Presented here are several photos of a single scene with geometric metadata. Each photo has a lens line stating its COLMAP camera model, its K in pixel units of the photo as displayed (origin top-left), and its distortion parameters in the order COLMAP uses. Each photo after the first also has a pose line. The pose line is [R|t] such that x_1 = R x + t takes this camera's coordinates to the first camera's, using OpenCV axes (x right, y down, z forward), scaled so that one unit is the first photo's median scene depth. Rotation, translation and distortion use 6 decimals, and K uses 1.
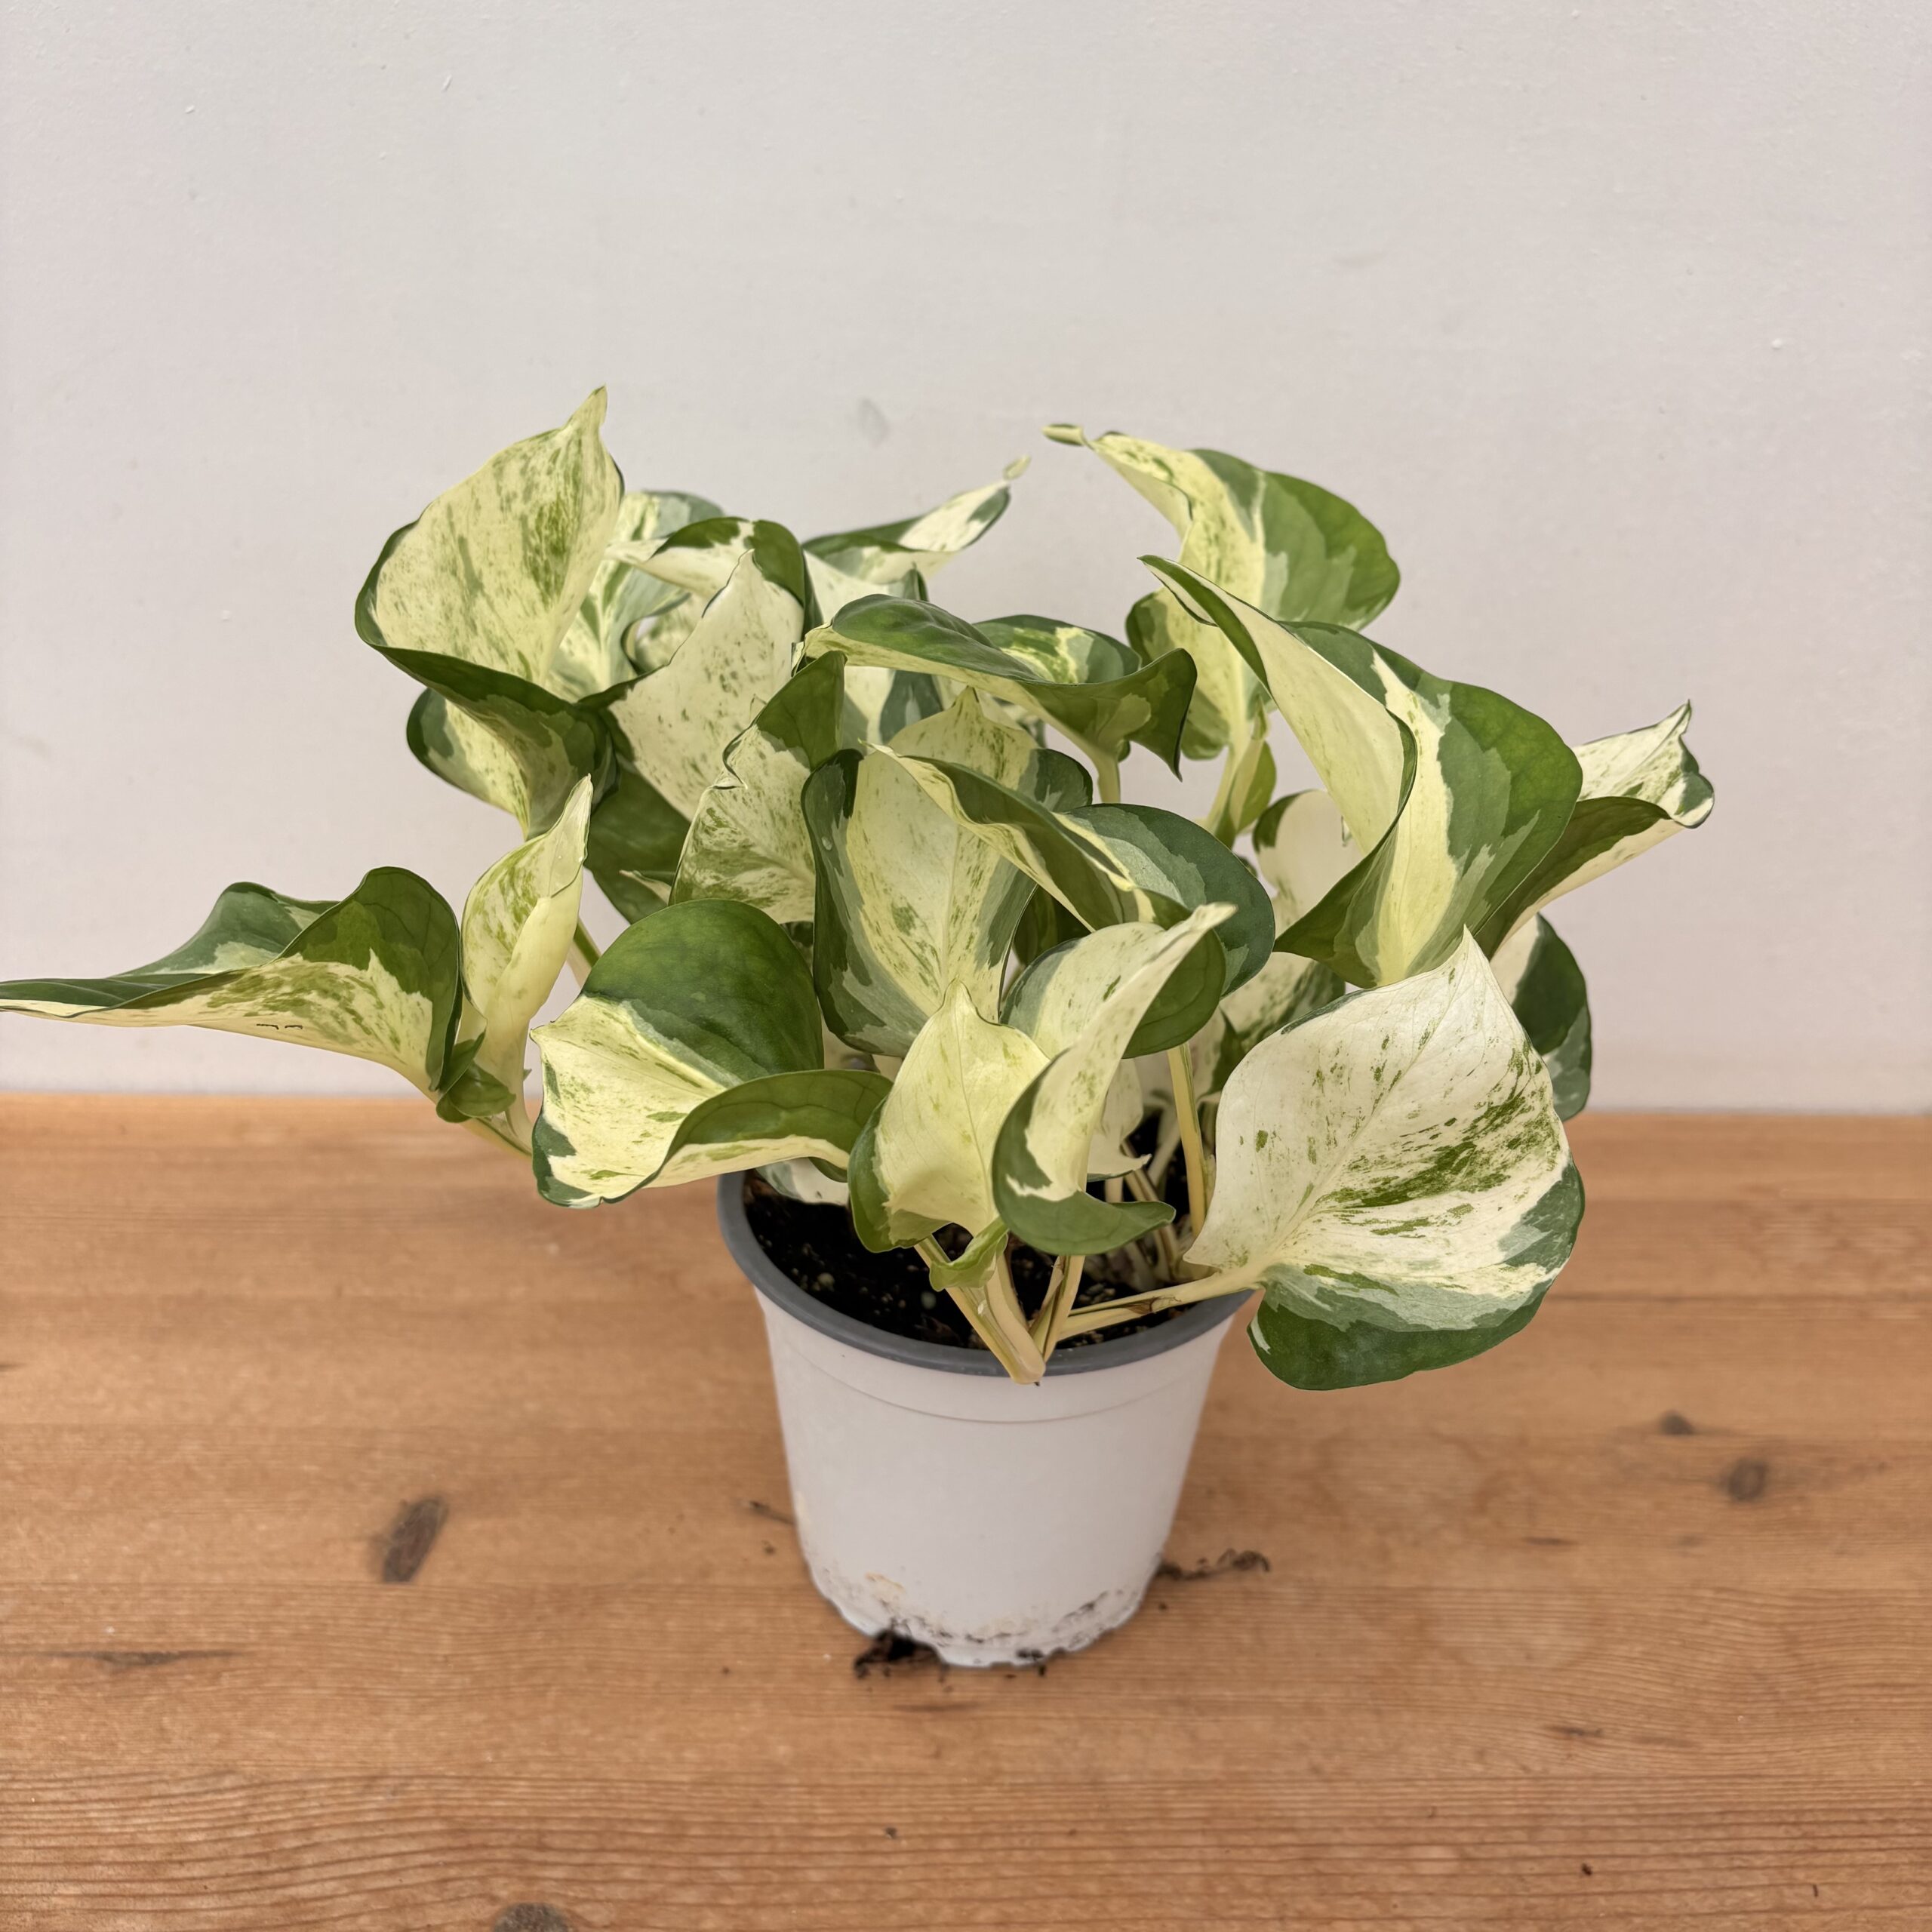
lens RADIAL K [[1977.6, 0, 975.8], [0, 1977.6, 966.8], [0, 0, 1]] dist [0.090290, -0.308187]
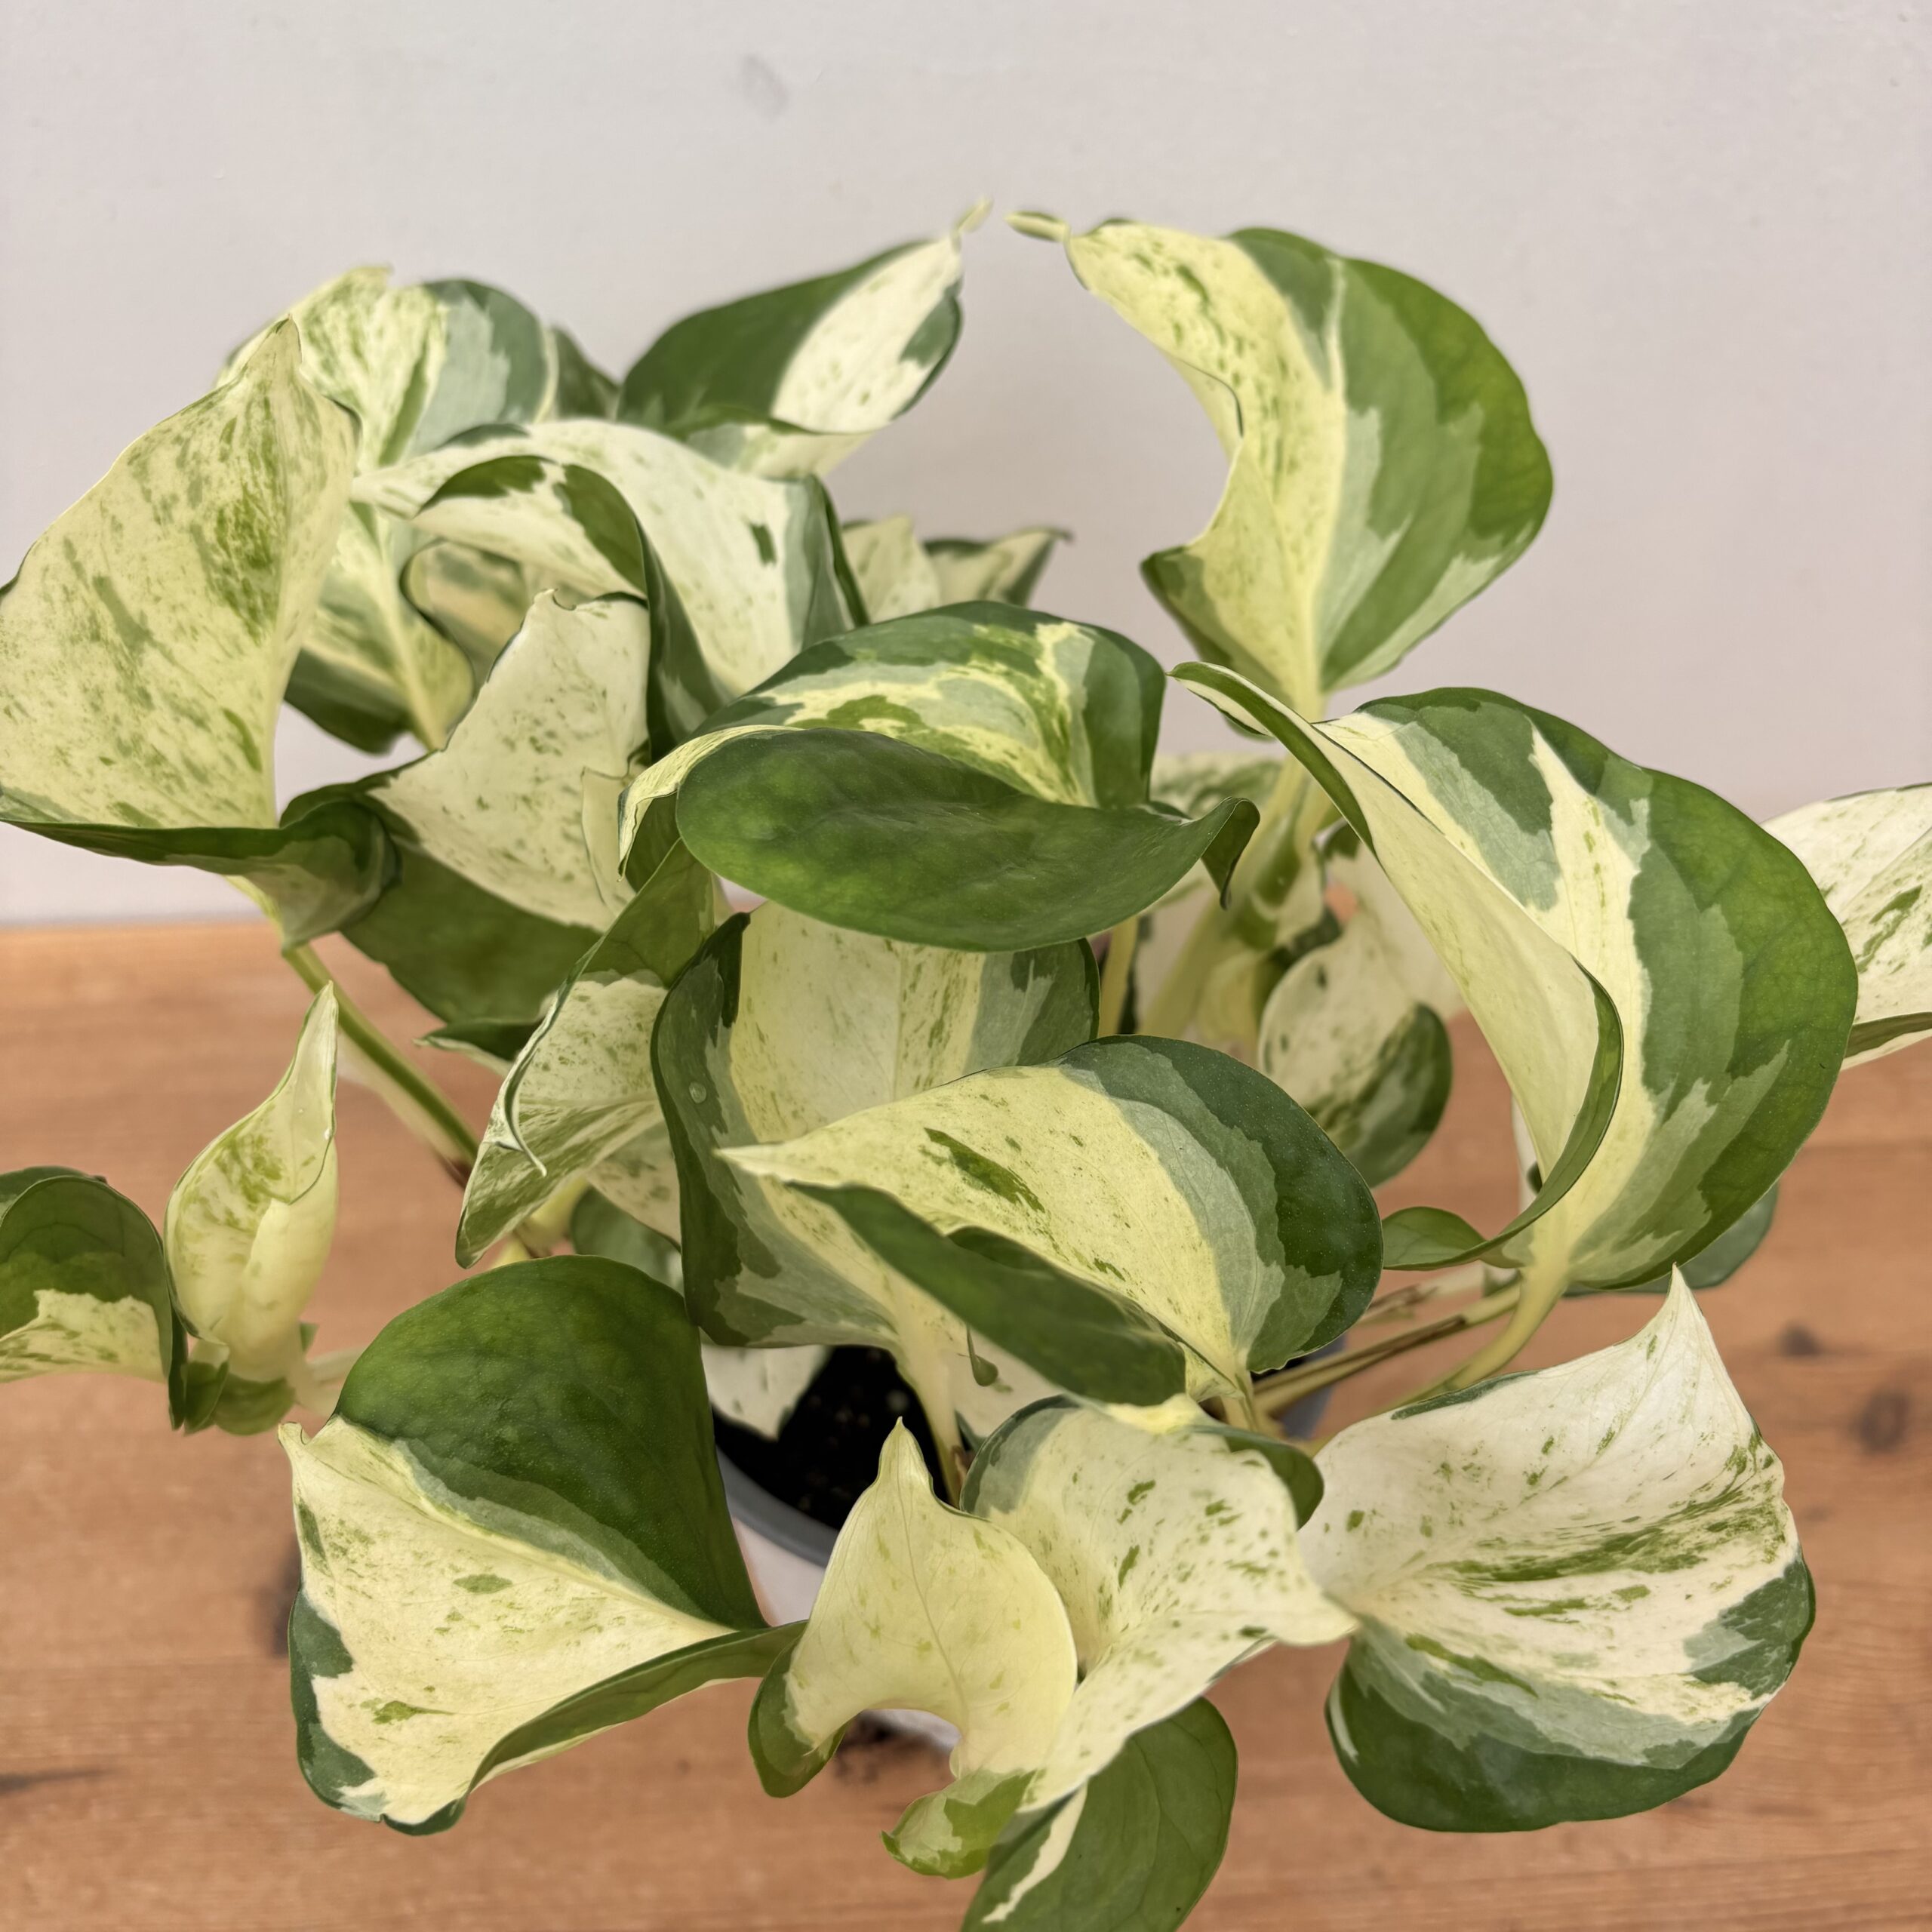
lens RADIAL K [[2029.5, 0, 966.0], [0, 2029.5, 966.0], [0, 0, 1]] dist [-0.017967, -0.014581]
pose [[0.999280, -0.036765, -0.009328, 0.020156], [0.037863, 0.952283, 0.302860, -0.280303], [-0.002252, -0.302996, 0.952989, 0.342396]]
